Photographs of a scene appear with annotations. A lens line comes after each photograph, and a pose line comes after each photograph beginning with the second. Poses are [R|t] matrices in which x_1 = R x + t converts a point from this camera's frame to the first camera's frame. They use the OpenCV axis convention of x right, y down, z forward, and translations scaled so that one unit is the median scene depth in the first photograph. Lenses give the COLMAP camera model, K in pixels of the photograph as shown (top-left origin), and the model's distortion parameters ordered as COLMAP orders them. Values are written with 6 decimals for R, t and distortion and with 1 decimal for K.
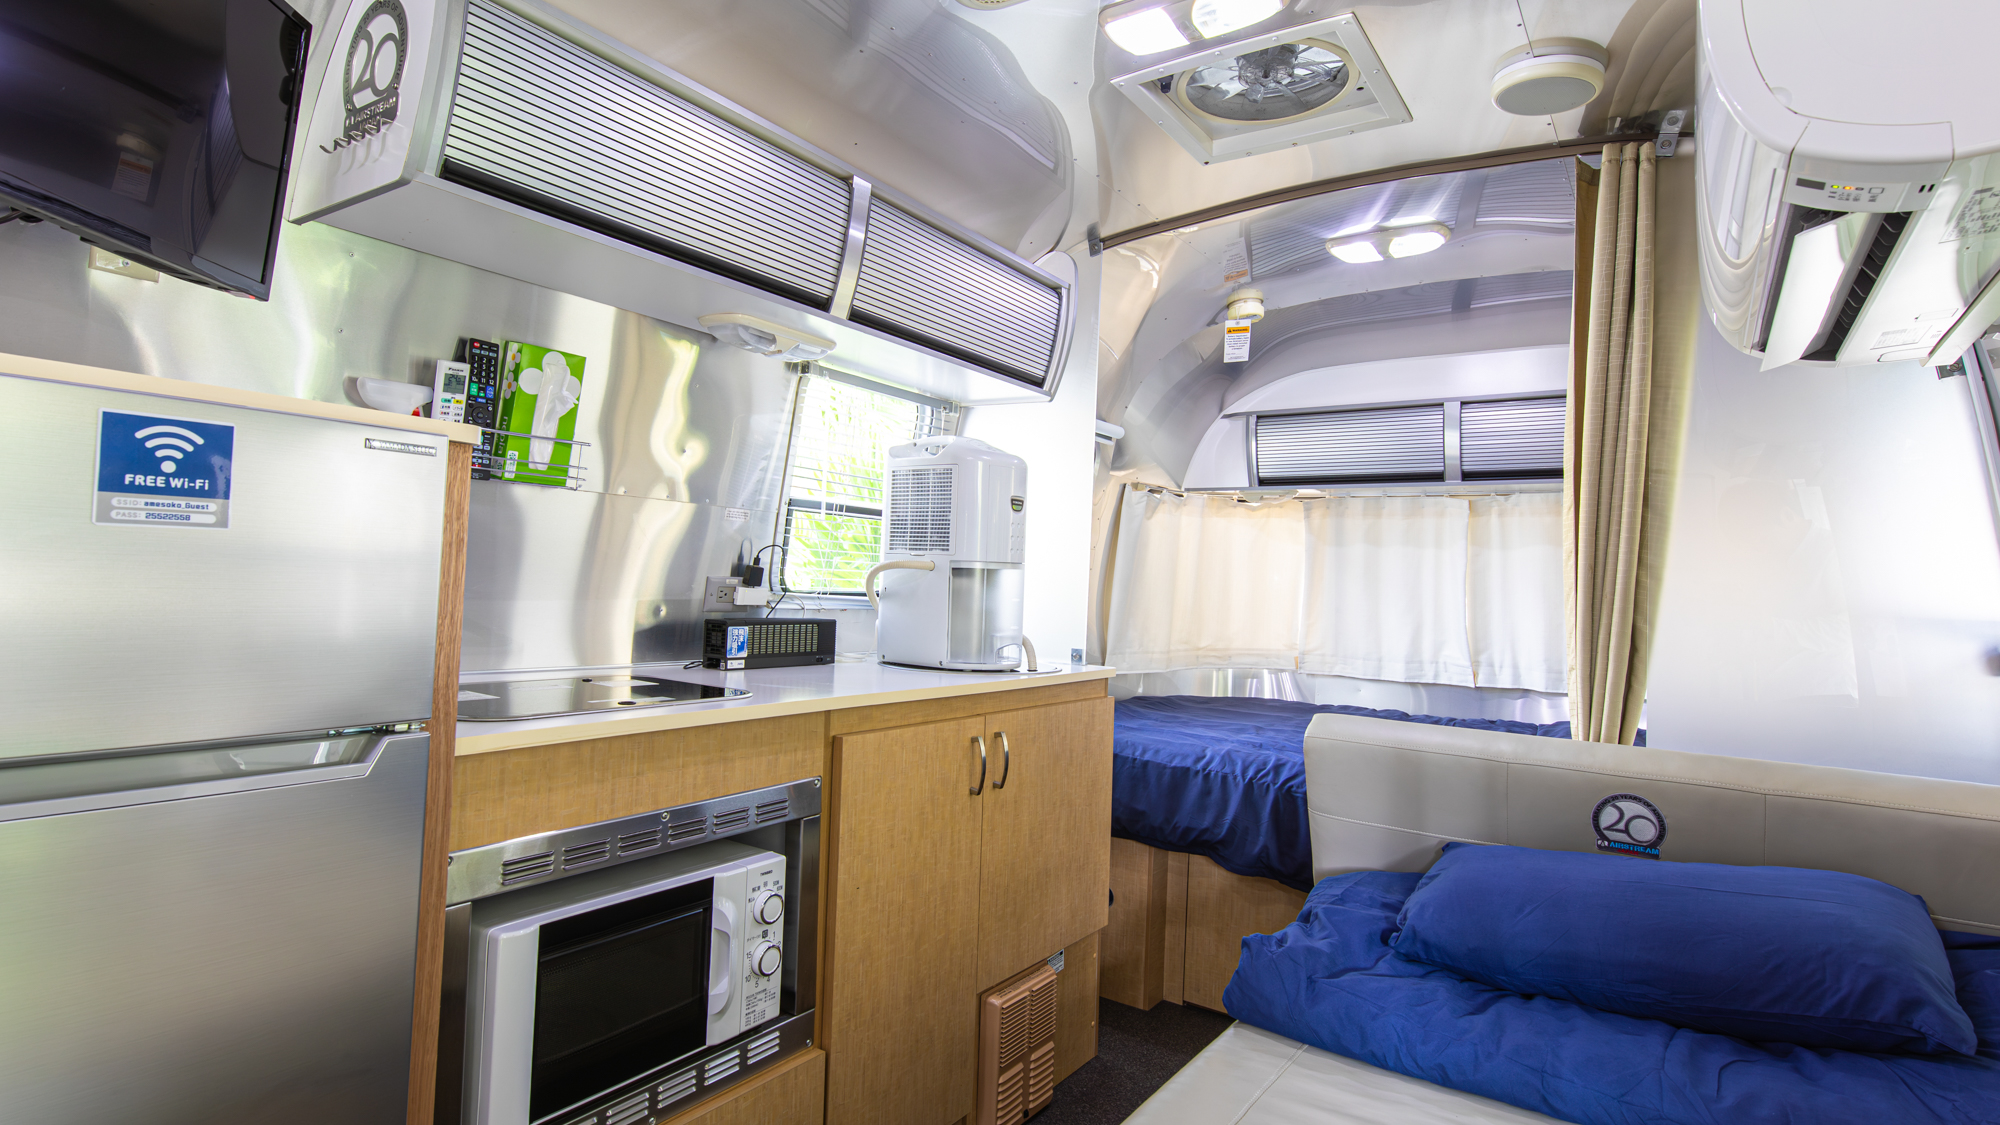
lens RADIAL K [[964.9, 0, 995.8], [0, 964.9, 531.1], [0, 0, 1]] dist [-0.001351, -0.000255]
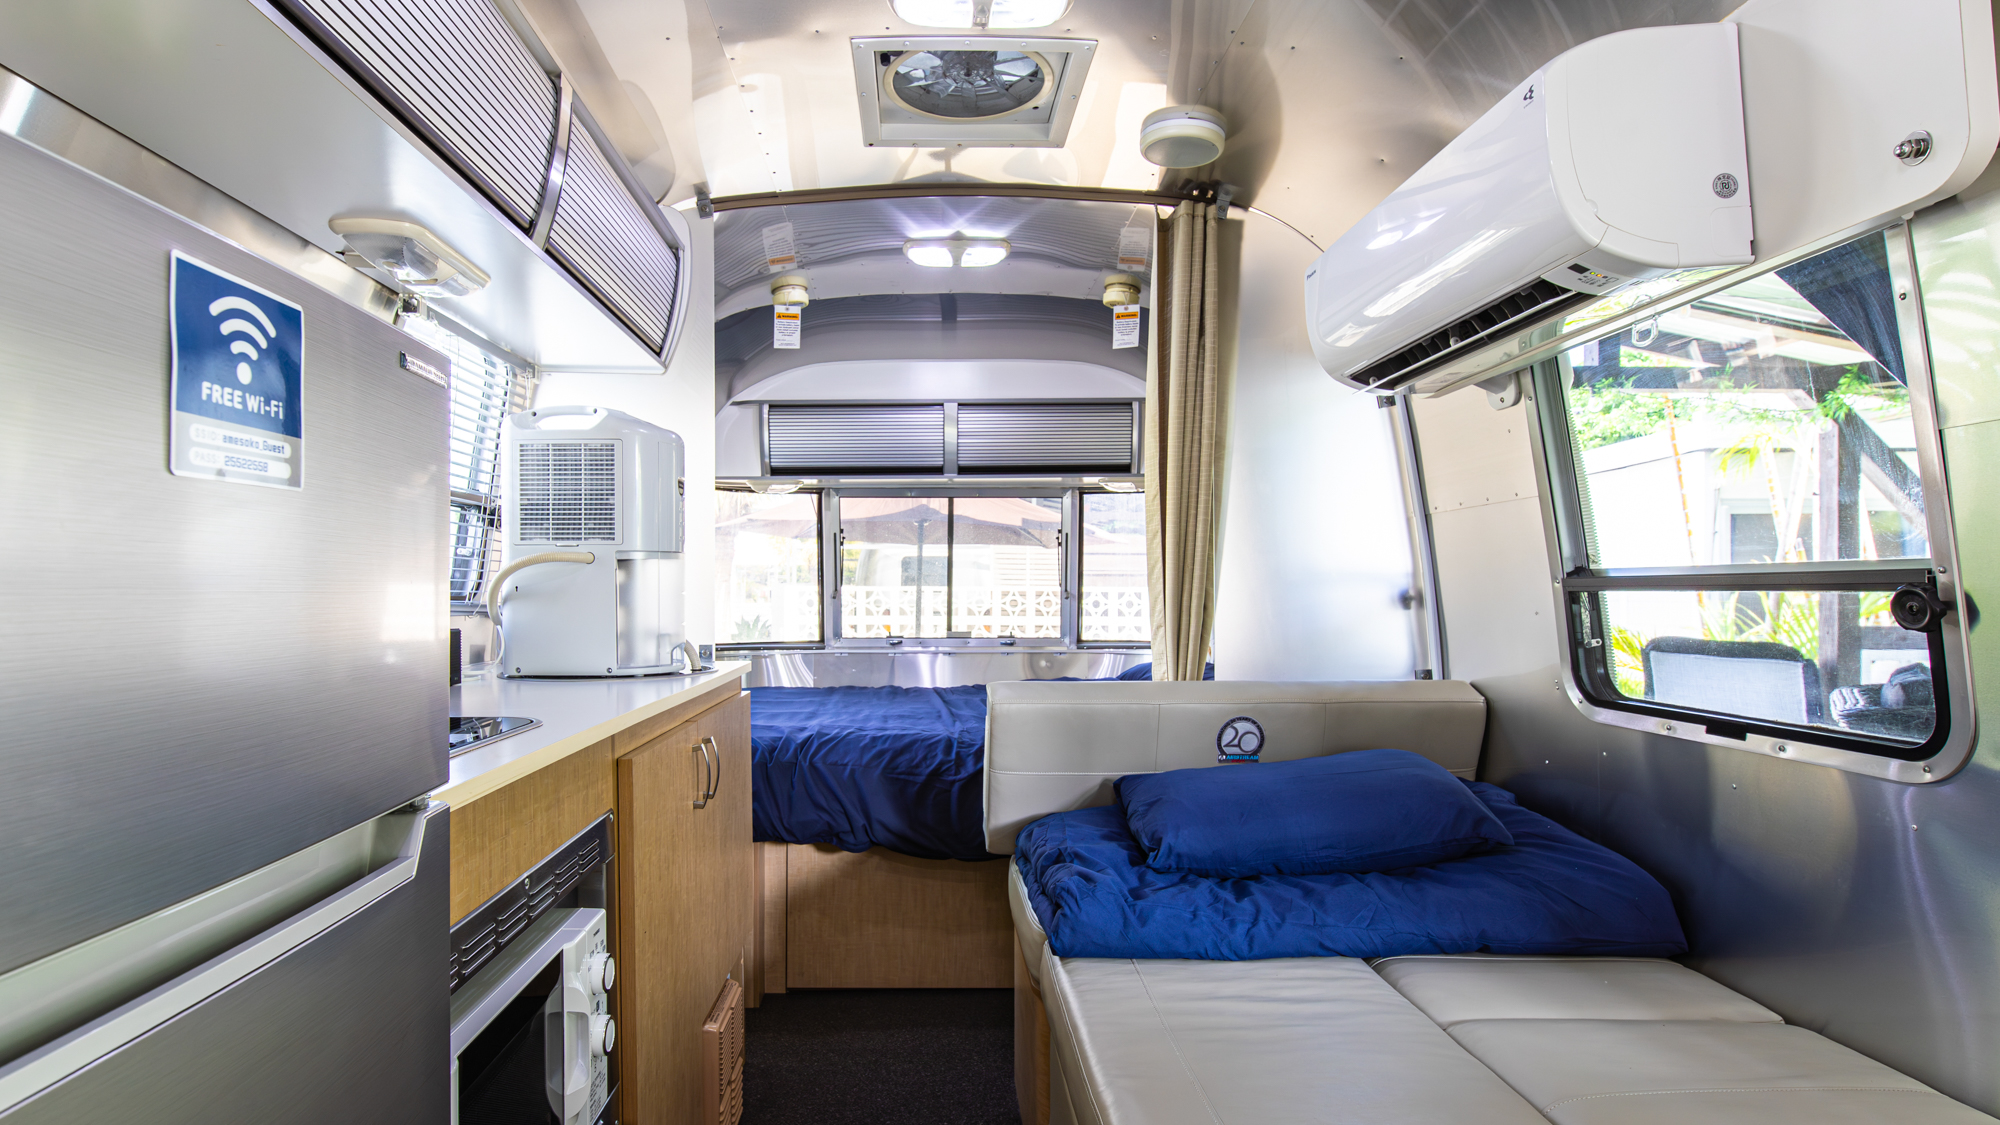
lens RADIAL K [[979.0, 0, 950.0], [0, 979.0, 573.2], [0, 0, 1]] dist [-0.001196, -0.000027]
pose [[0.823180, -0.034892, 0.566707, -0.344448], [0.007078, 0.998663, 0.051207, 0.008662], [-0.567736, -0.038142, 0.822326, 0.125936]]
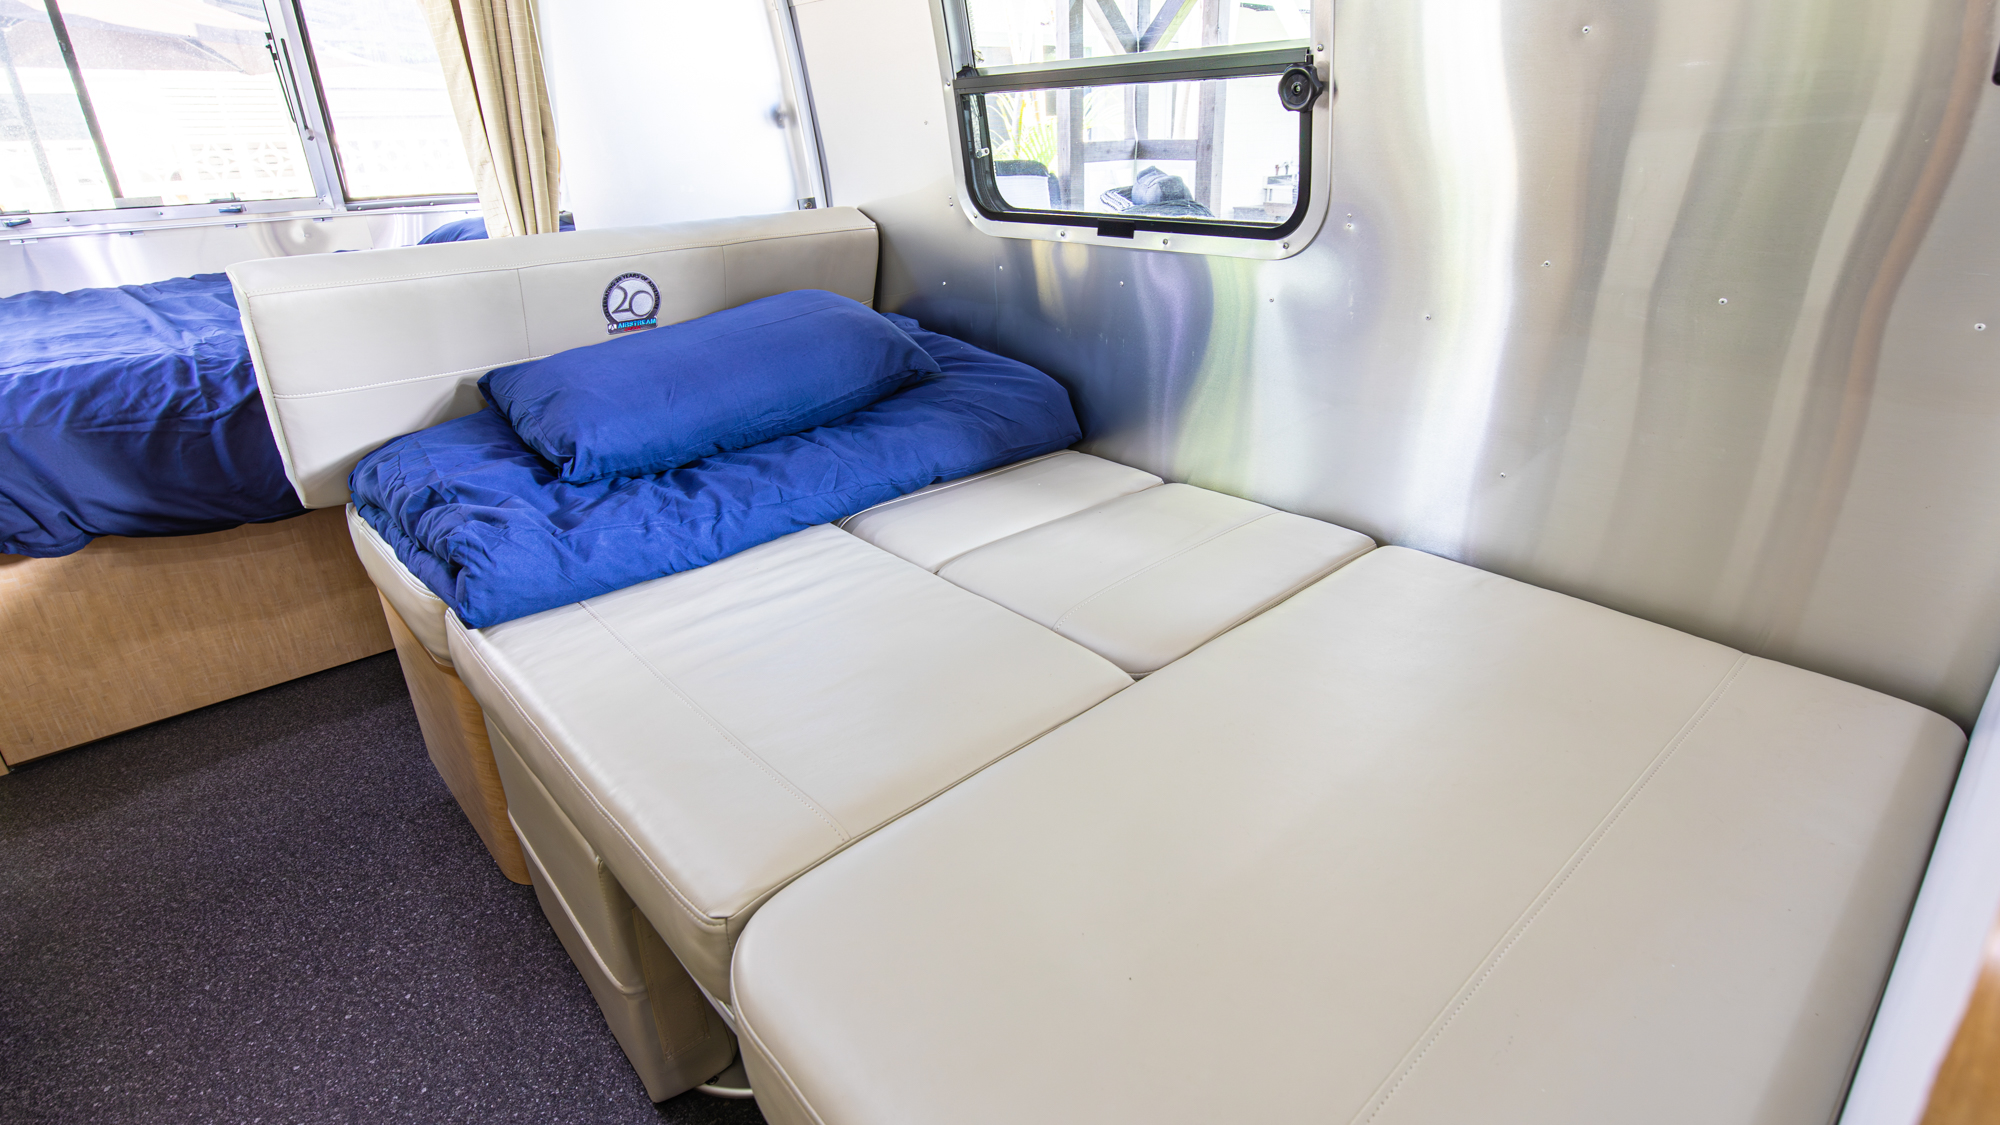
lens RADIAL K [[964.9, 0, 995.8], [0, 964.9, 531.1], [0, 0, 1]] dist [-0.001351, -0.000255]
pose [[0.250121, -0.425394, 0.869758, -0.231983], [-0.013088, 0.896744, 0.442357, 0.047780], [-0.968126, -0.122026, 0.218727, 0.298995]]
